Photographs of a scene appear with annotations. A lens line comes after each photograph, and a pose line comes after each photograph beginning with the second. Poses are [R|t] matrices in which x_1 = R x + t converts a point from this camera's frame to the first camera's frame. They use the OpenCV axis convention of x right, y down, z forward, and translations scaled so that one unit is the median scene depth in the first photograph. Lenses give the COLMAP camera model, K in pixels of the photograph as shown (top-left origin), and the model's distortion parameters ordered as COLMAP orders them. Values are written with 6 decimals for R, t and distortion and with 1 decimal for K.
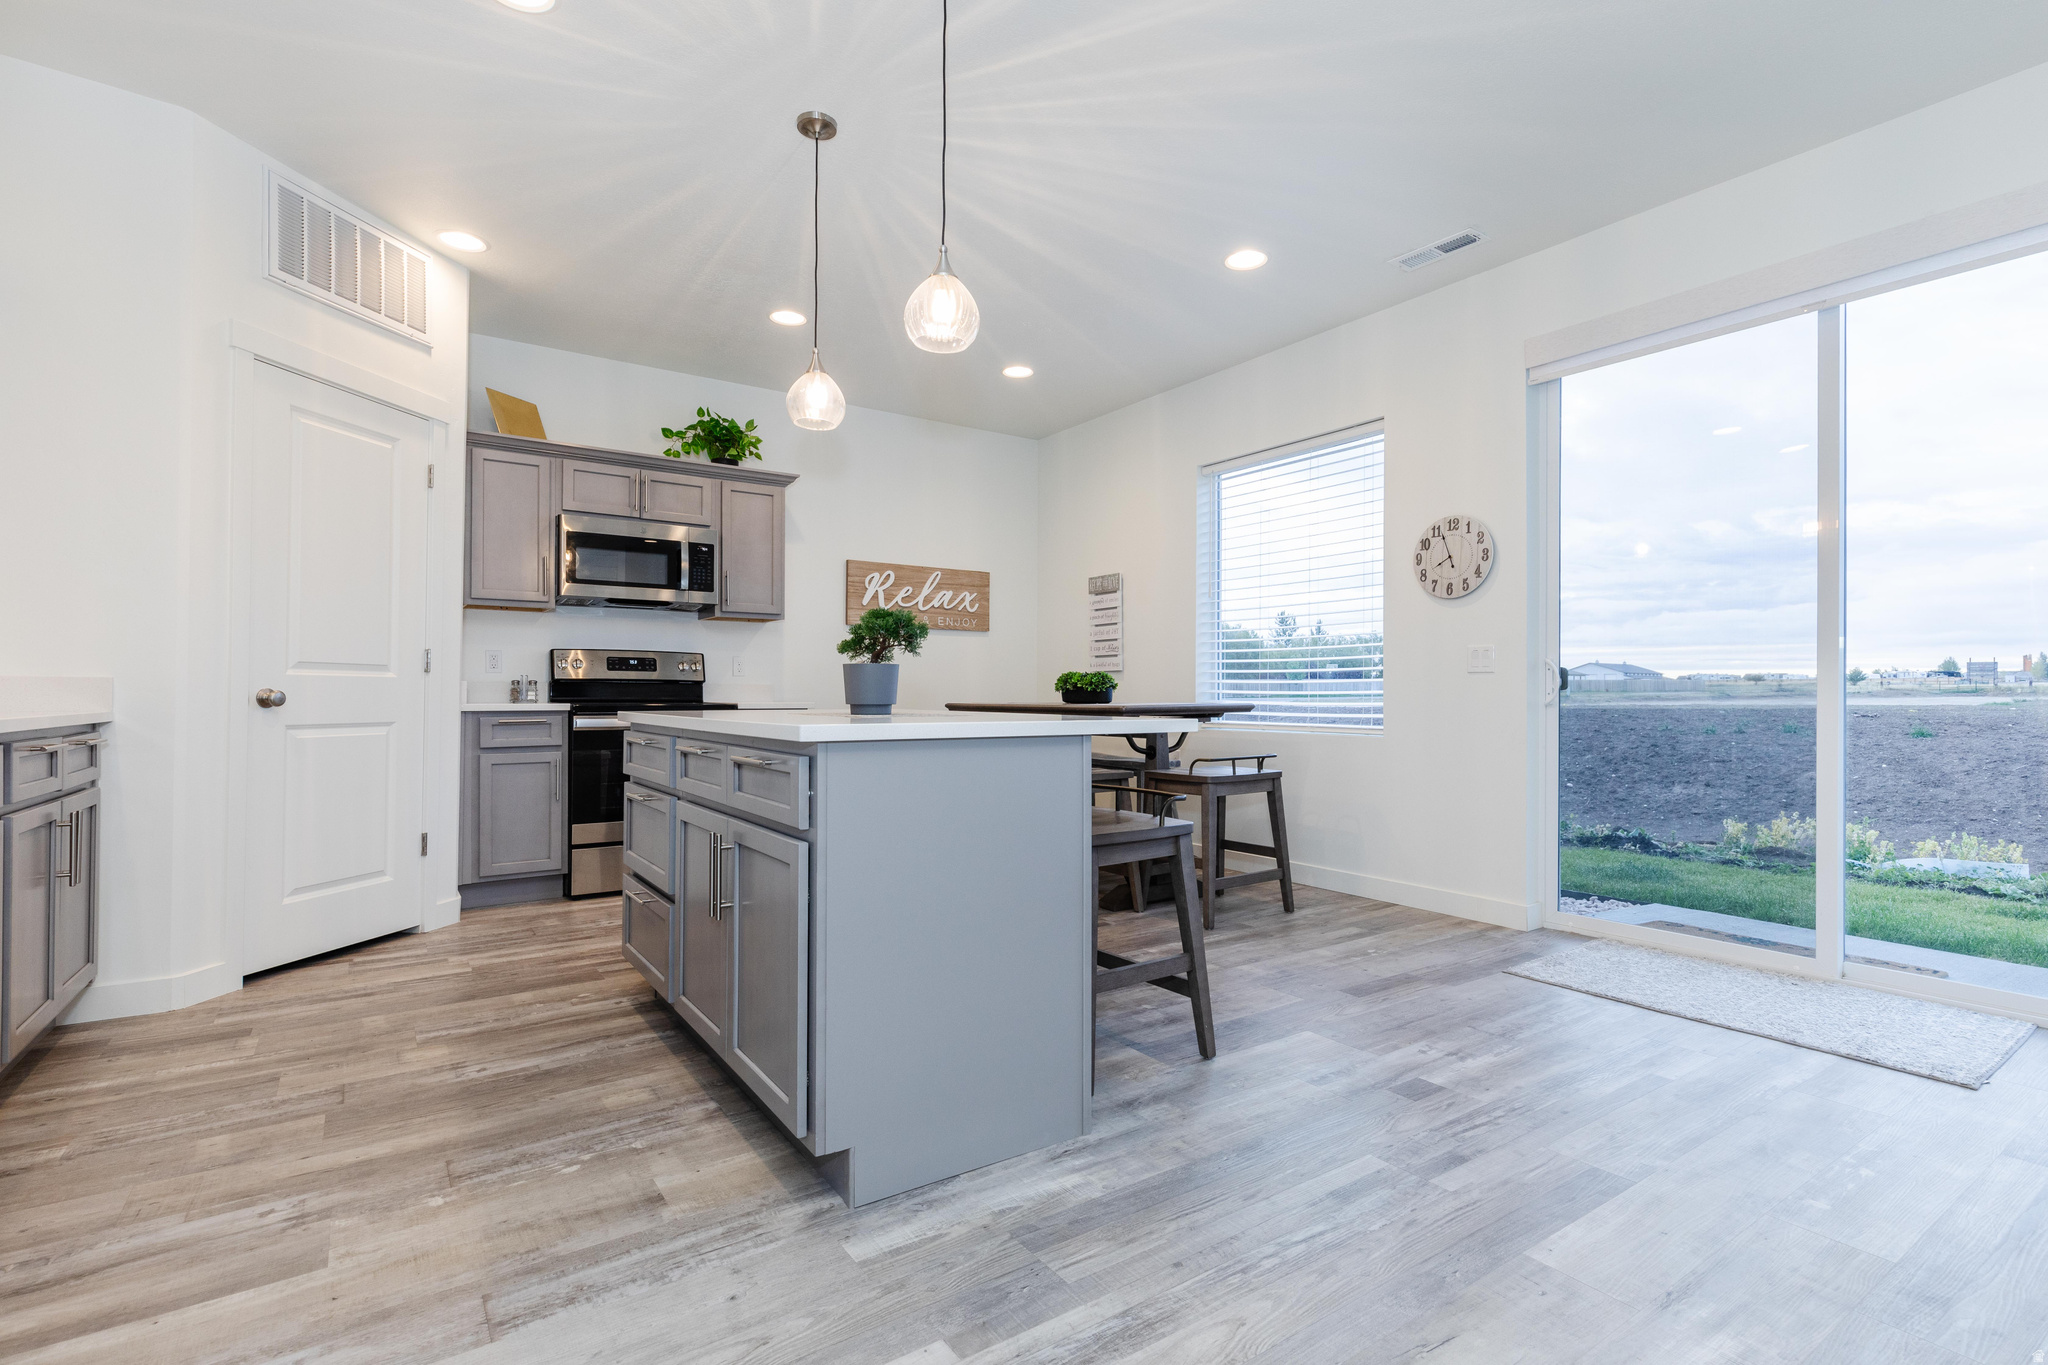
lens RADIAL K [[942.3, 0, 1033.7], [0, 942.3, 680.1], [0, 0, 1]] dist [0.008059, 0.000158]
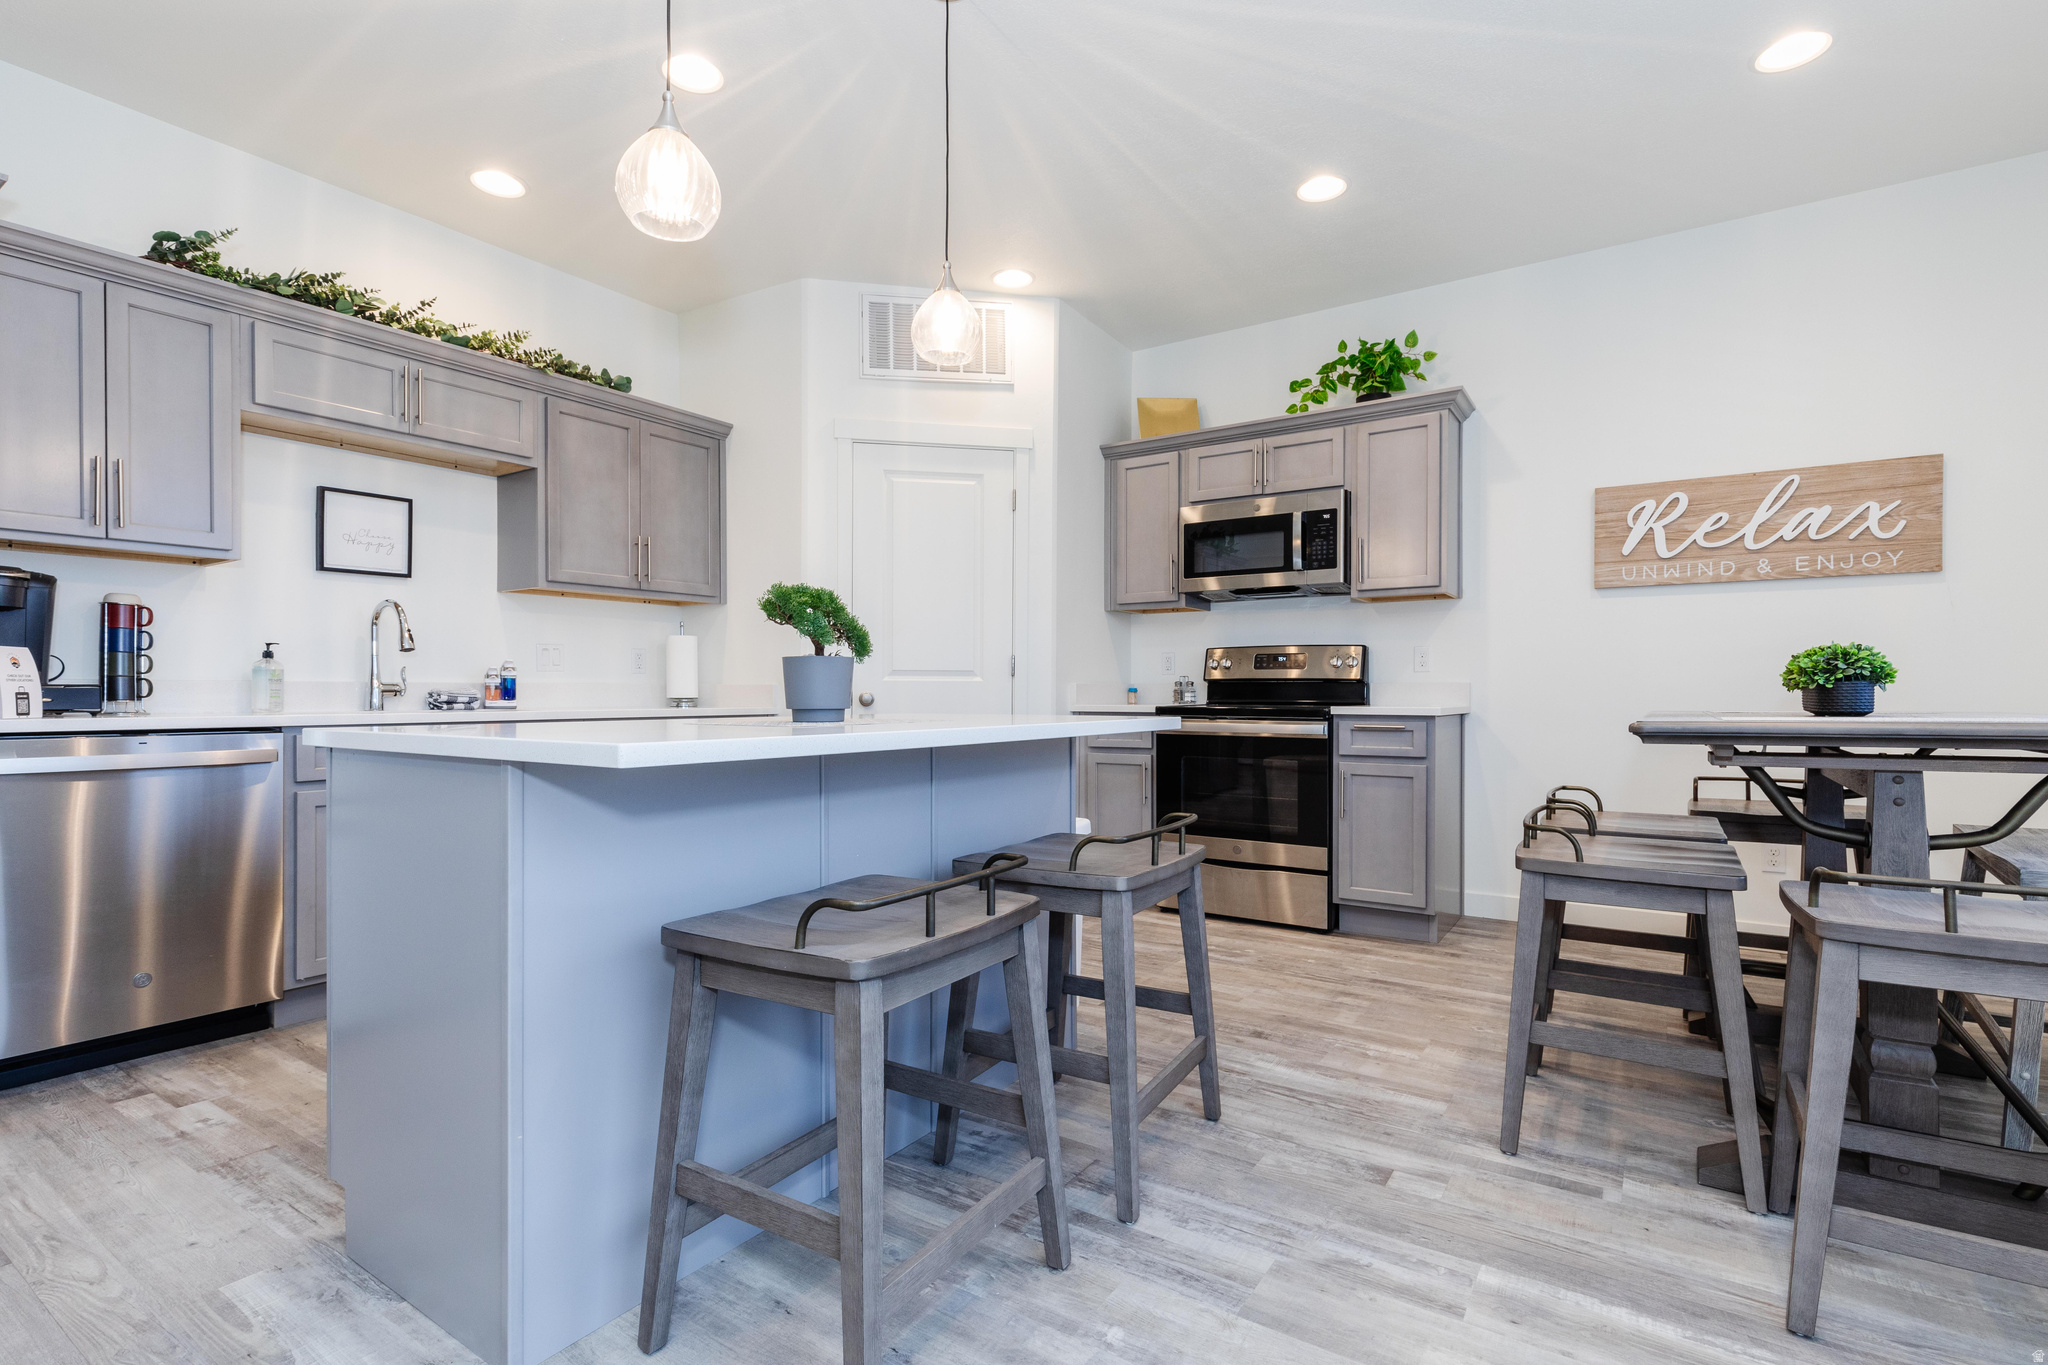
lens RADIAL K [[965.4, 0, 1013.9], [0, 965.4, 704.6], [0, 0, 1]] dist [-0.000085, -0.000551]
pose [[0.370716, 0.008722, -0.928705, 0.307665], [0.017395, 0.999715, 0.016333, 0.004245], [0.928583, -0.022210, 0.370459, 0.419764]]
